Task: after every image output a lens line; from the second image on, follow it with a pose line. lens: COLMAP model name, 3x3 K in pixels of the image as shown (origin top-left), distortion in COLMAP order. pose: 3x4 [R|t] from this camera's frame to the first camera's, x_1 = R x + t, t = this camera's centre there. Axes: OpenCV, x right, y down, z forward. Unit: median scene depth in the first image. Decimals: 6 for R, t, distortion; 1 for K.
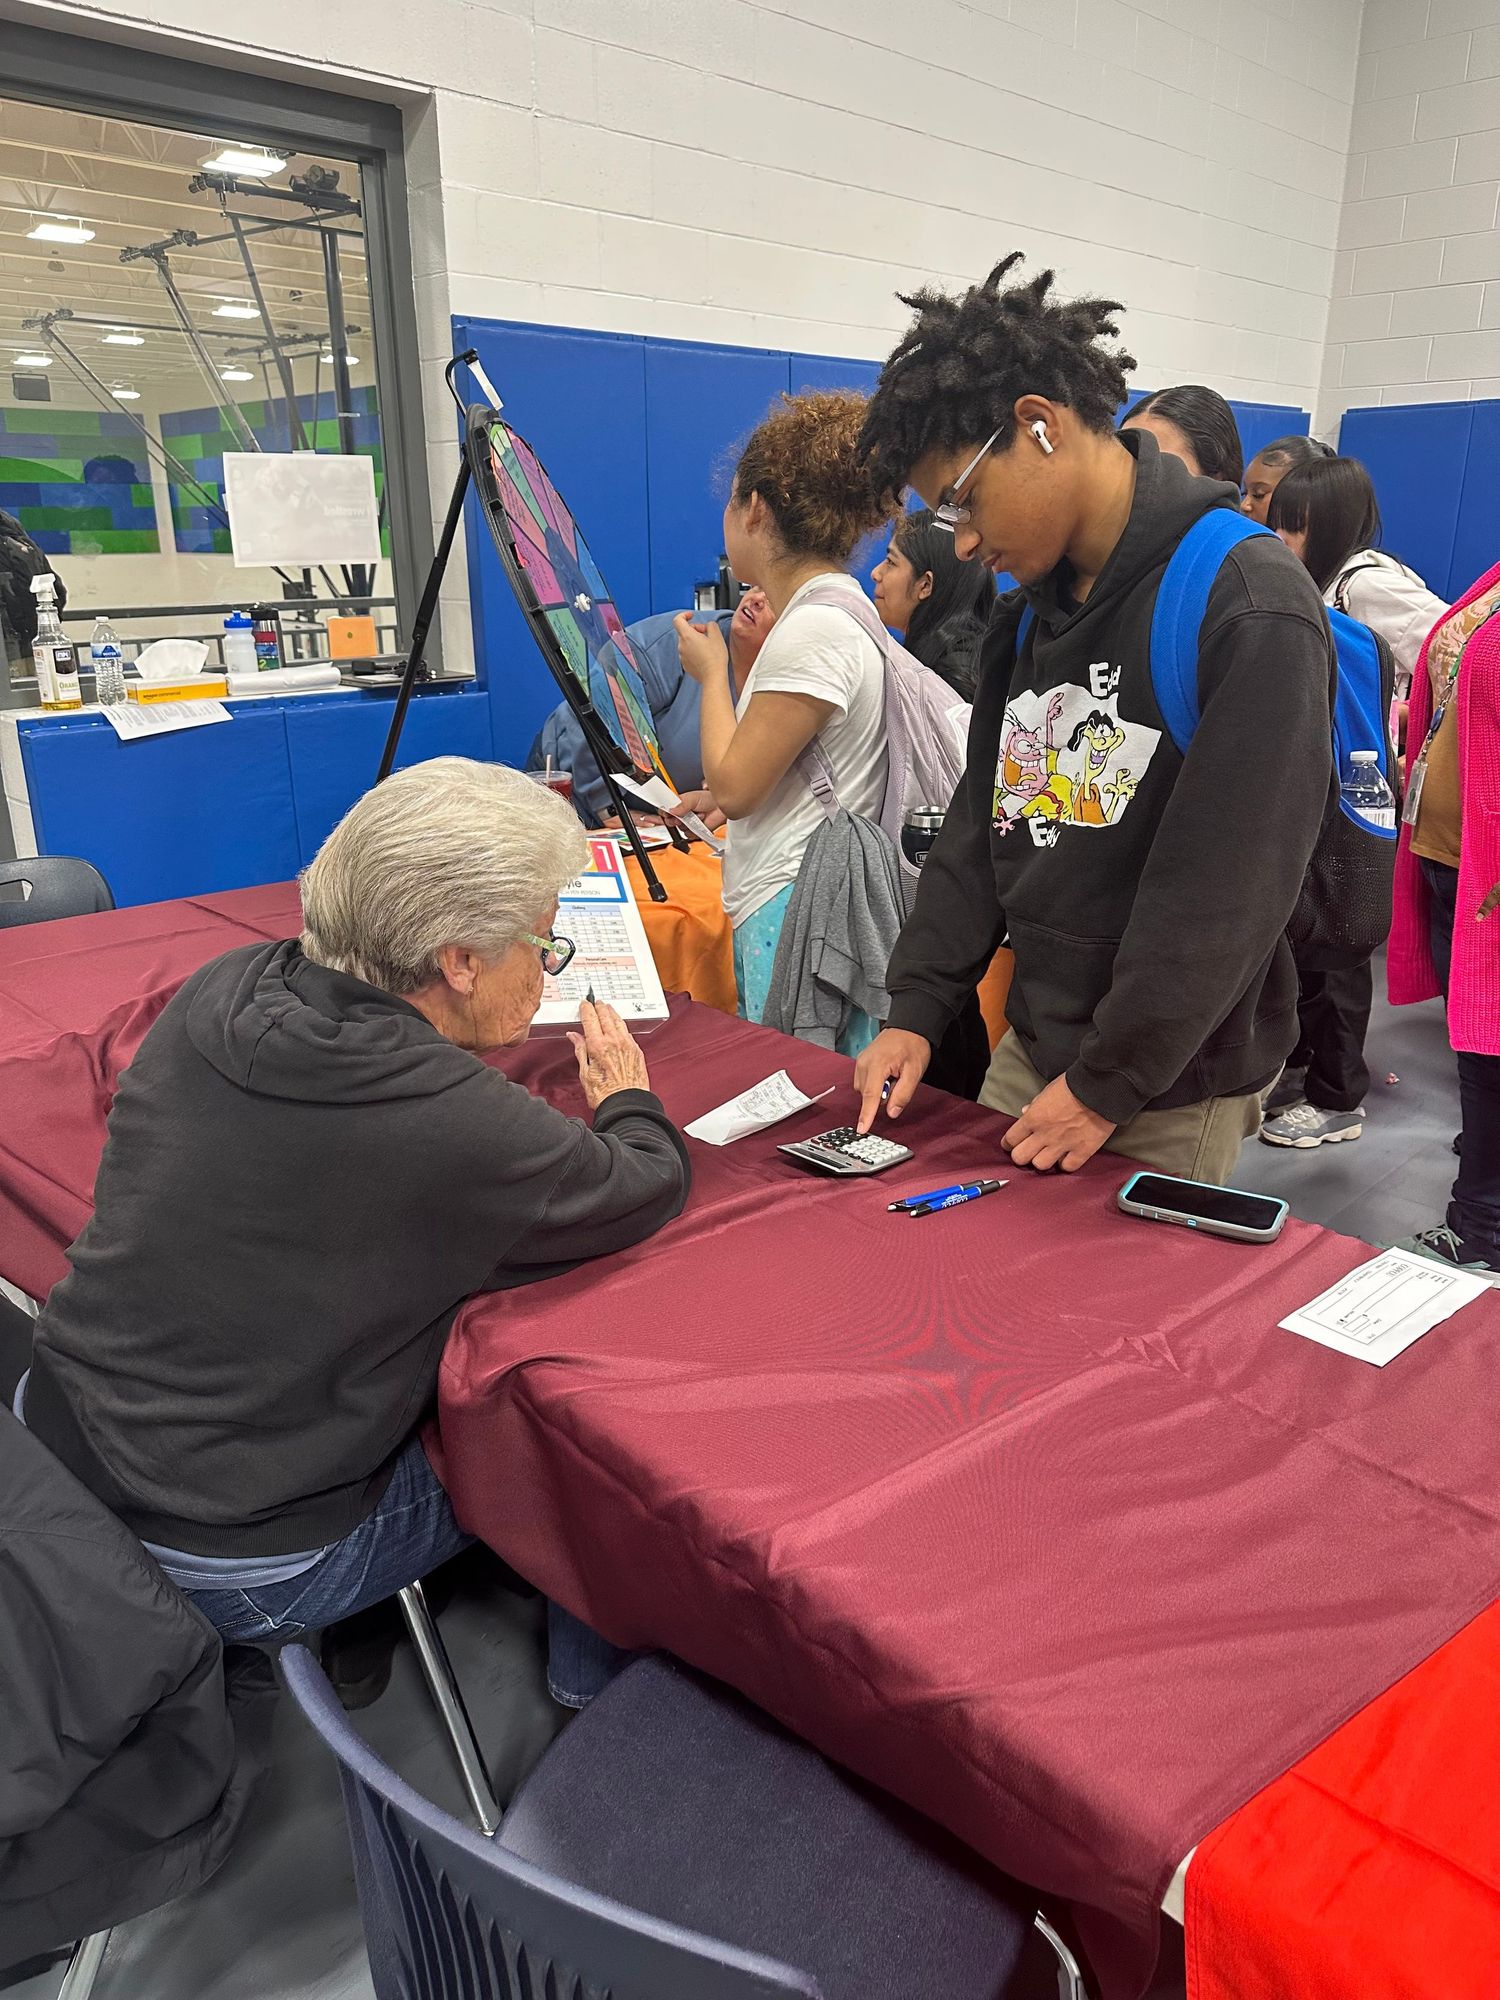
lens RADIAL K [[1380.5, 0, 737.5], [0, 1380.5, 1007.3], [0, 0, 1]] dist [0.010693, -0.021087]
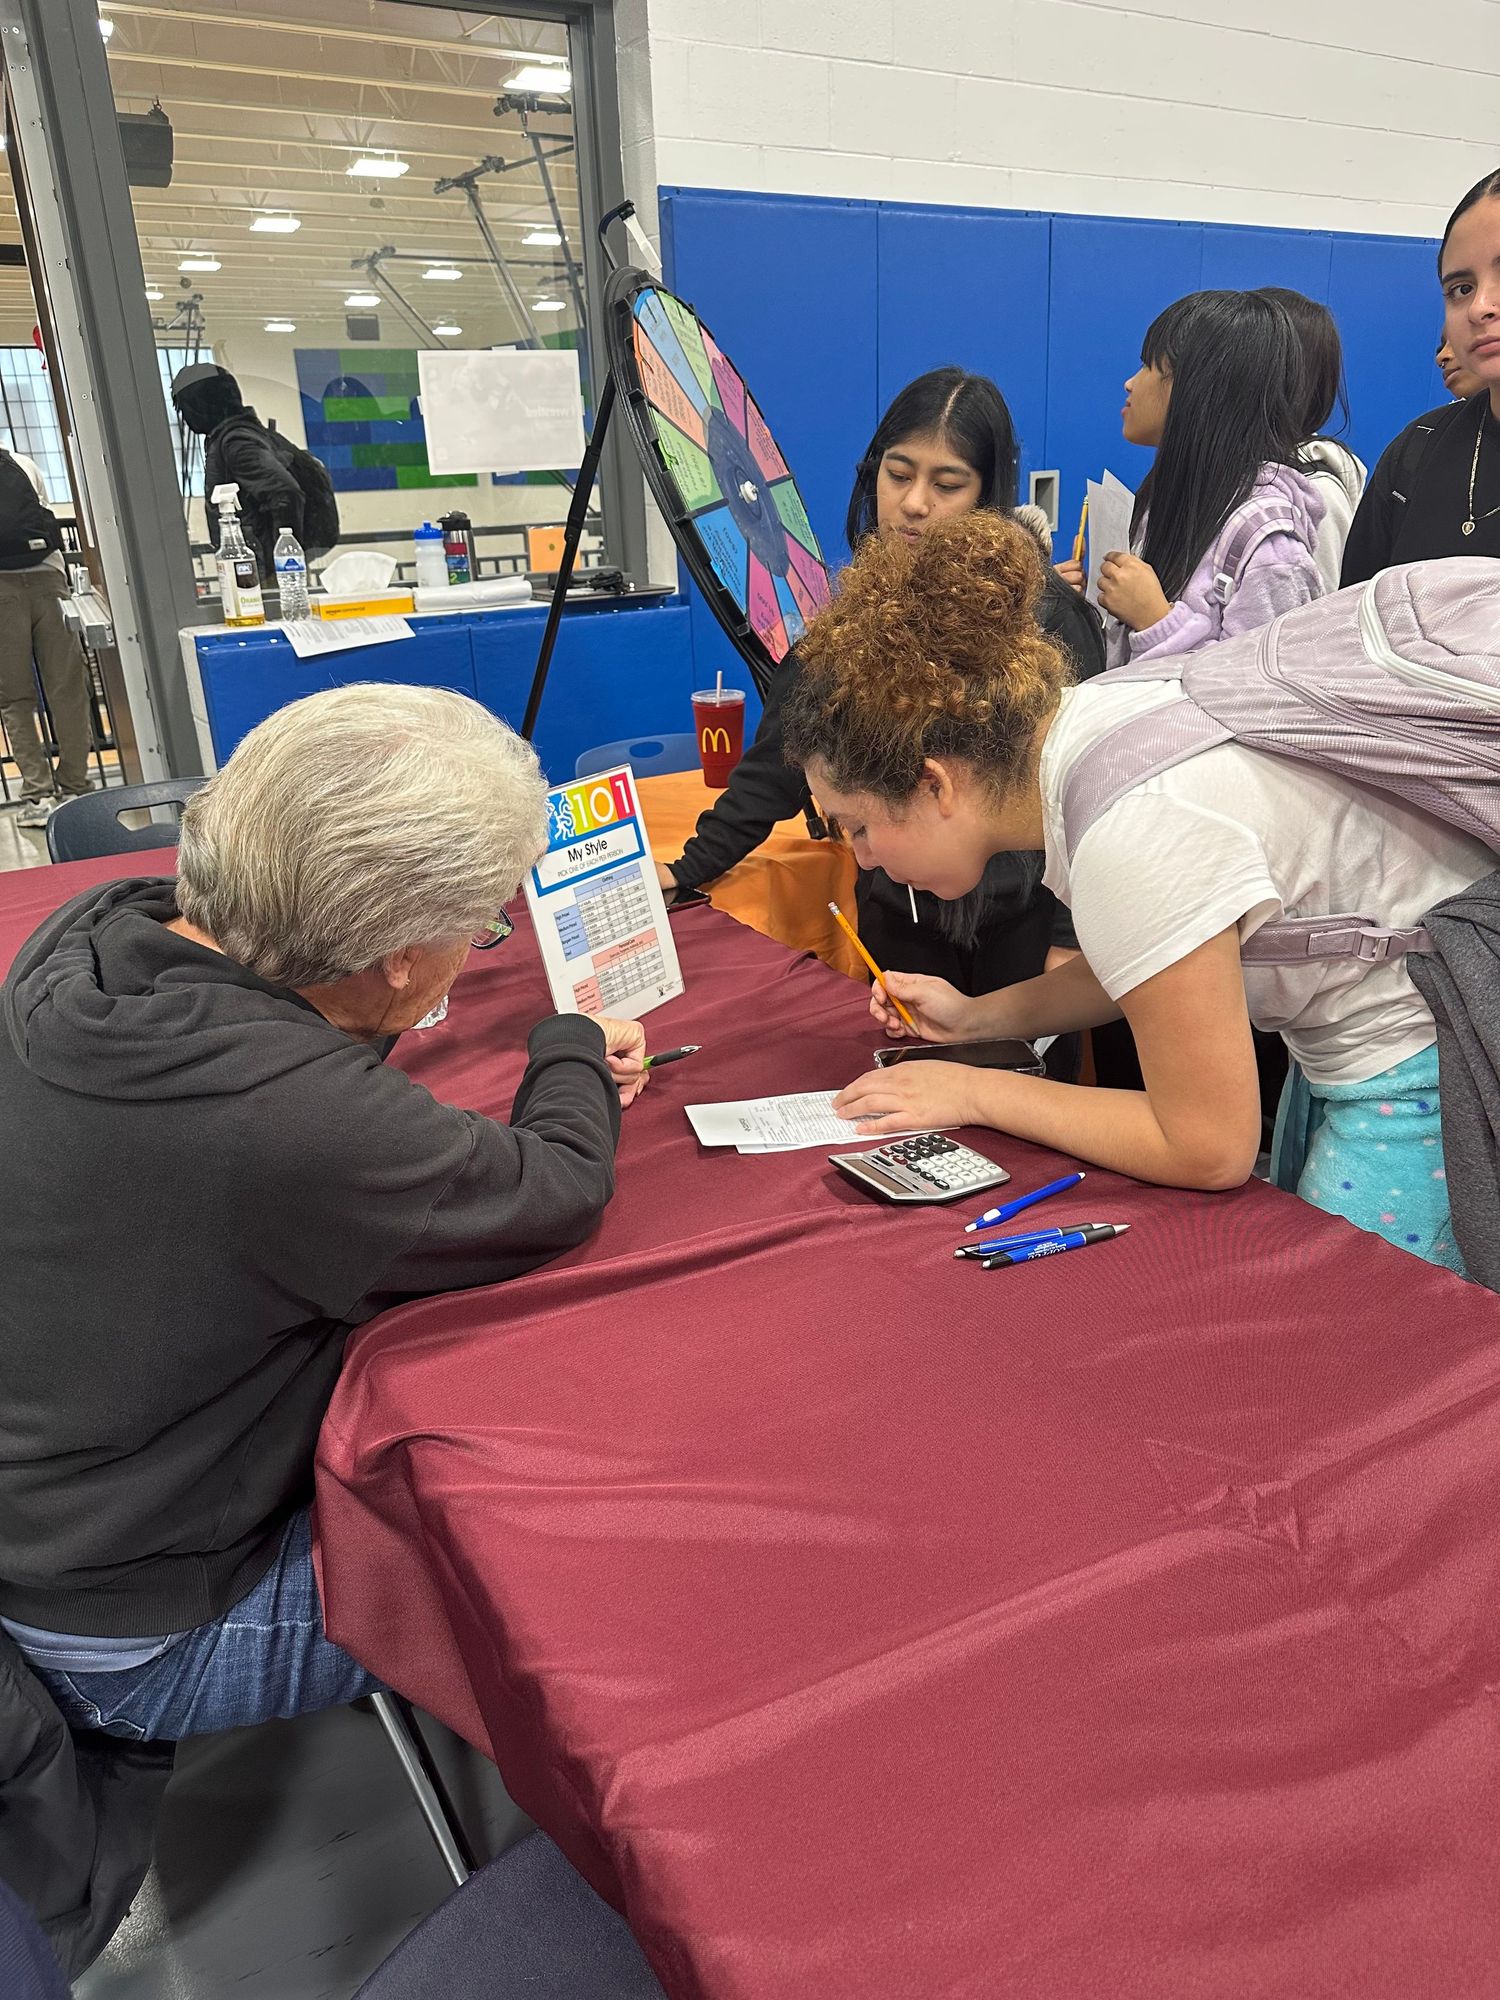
lens RADIAL K [[1380.5, 0, 767.9], [0, 1380.5, 1007.4], [0, 0, 1]] dist [0.010693, -0.021087]
pose [[0.980523, 0.045946, -0.190957, 0.140463], [-0.036936, 0.998042, 0.050477, -0.023111], [0.192902, -0.042440, 0.980300, 0.226586]]
